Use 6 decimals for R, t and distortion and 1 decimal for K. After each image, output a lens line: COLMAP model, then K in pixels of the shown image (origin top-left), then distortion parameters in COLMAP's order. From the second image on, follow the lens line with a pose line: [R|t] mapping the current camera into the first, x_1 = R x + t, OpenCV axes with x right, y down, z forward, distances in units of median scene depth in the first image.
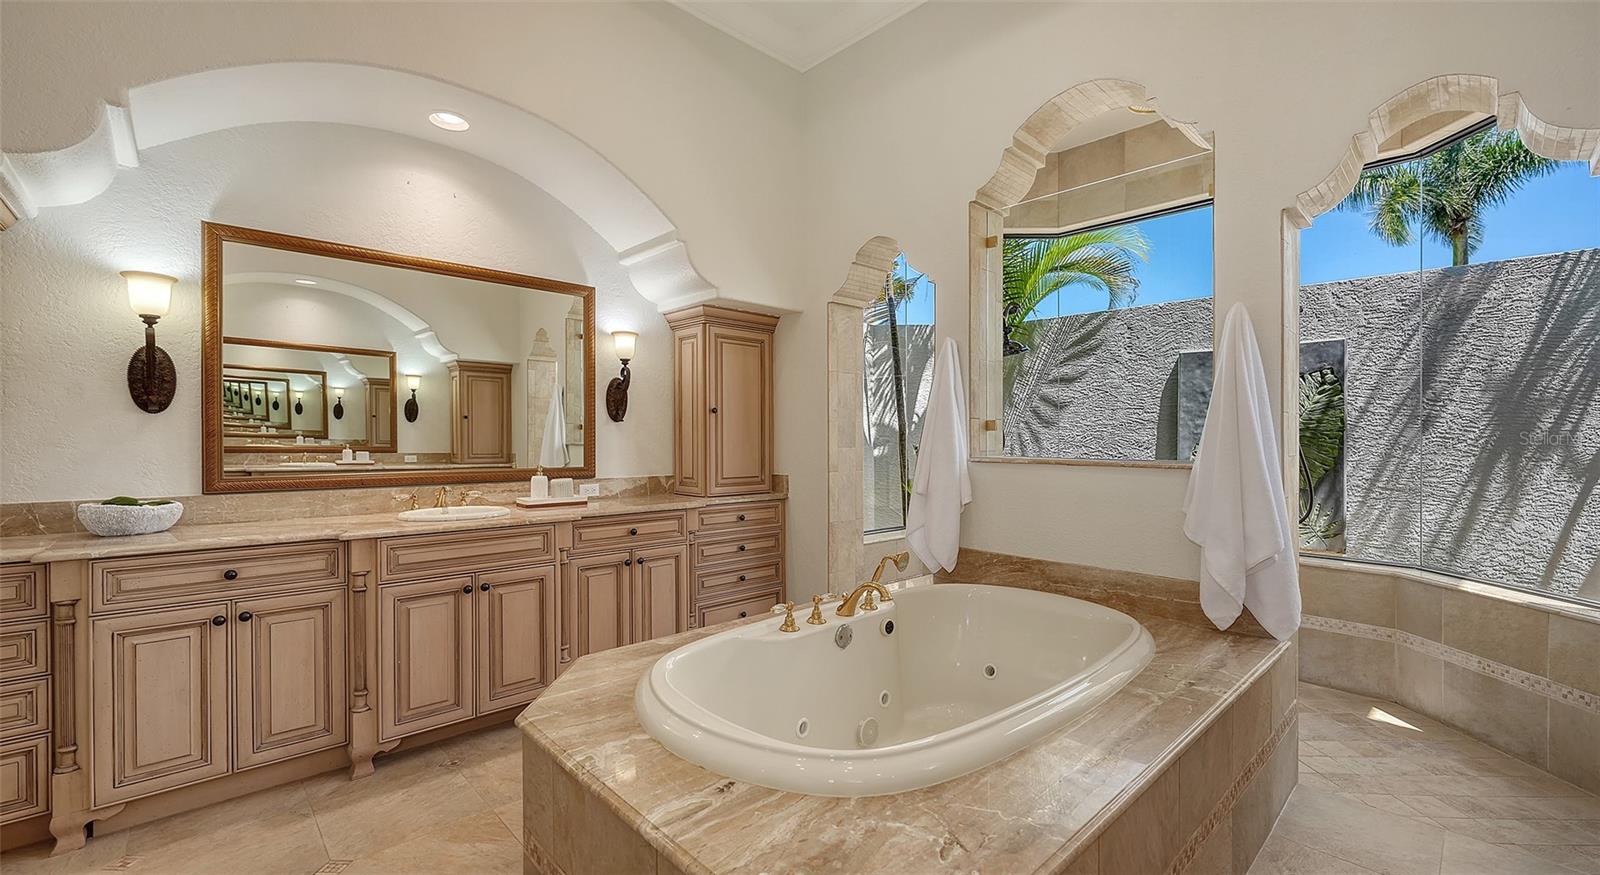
lens RADIAL K [[694.3, 0, 844.6], [0, 694.3, 437.4], [0, 0, 1]] dist [-0.000347, -0.000243]
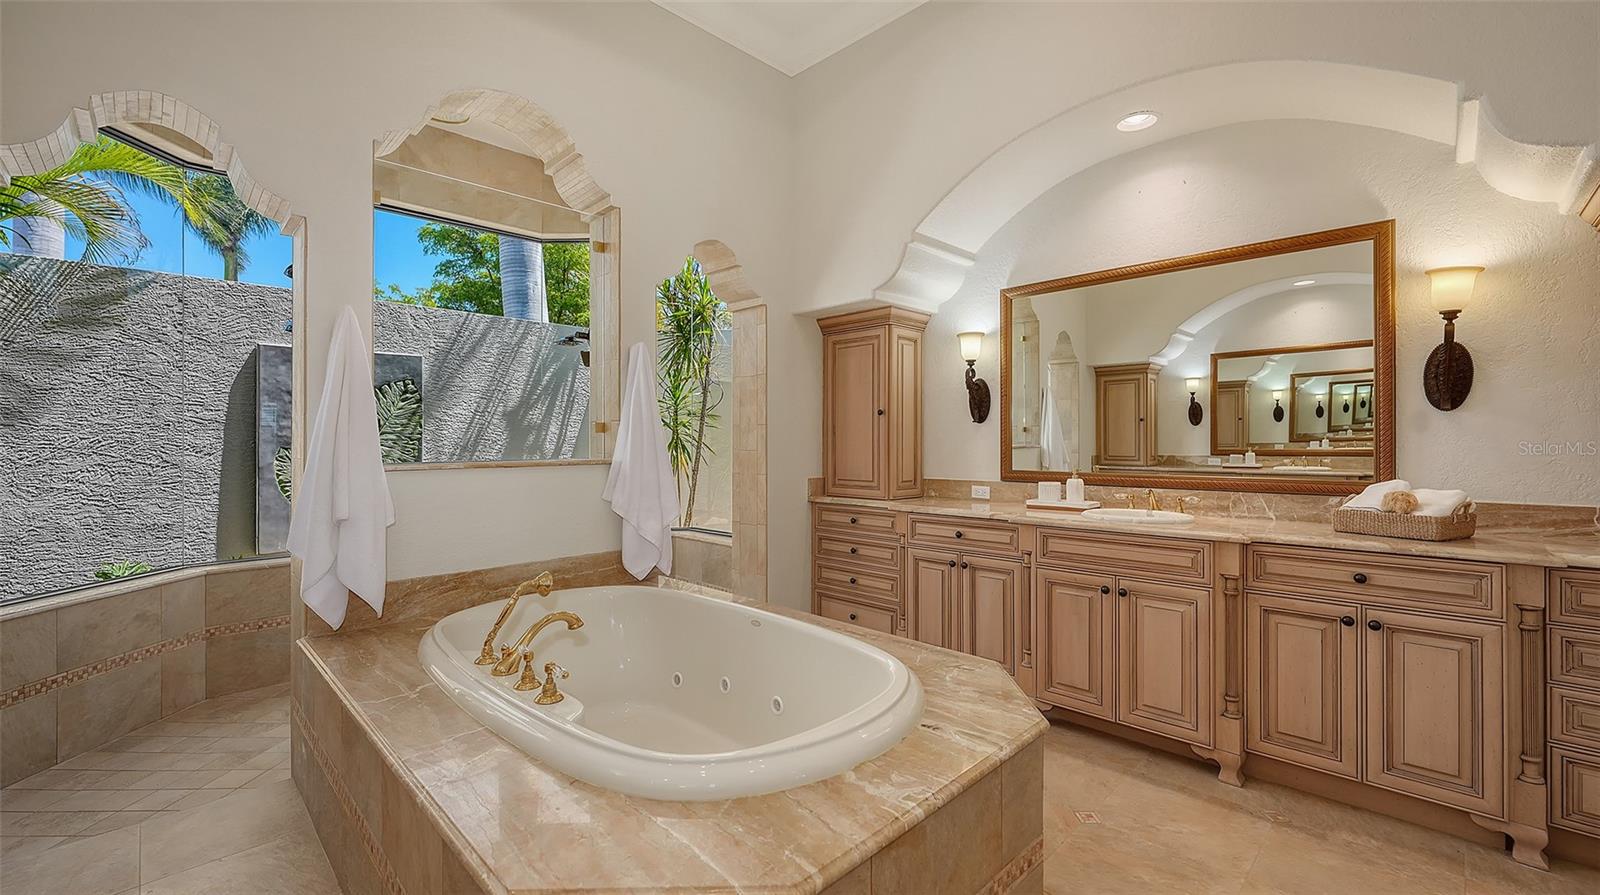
lens RADIAL K [[592.8, 0, 852.0], [0, 592.8, 434.9], [0, 0, 1]] dist [-0.002905, -0.001034]
pose [[-0.022701, 0.004144, 0.999734, -0.301093], [0.003796, 0.999985, -0.004059, -0.000871], [-0.999735, 0.003703, -0.022716, 0.289646]]
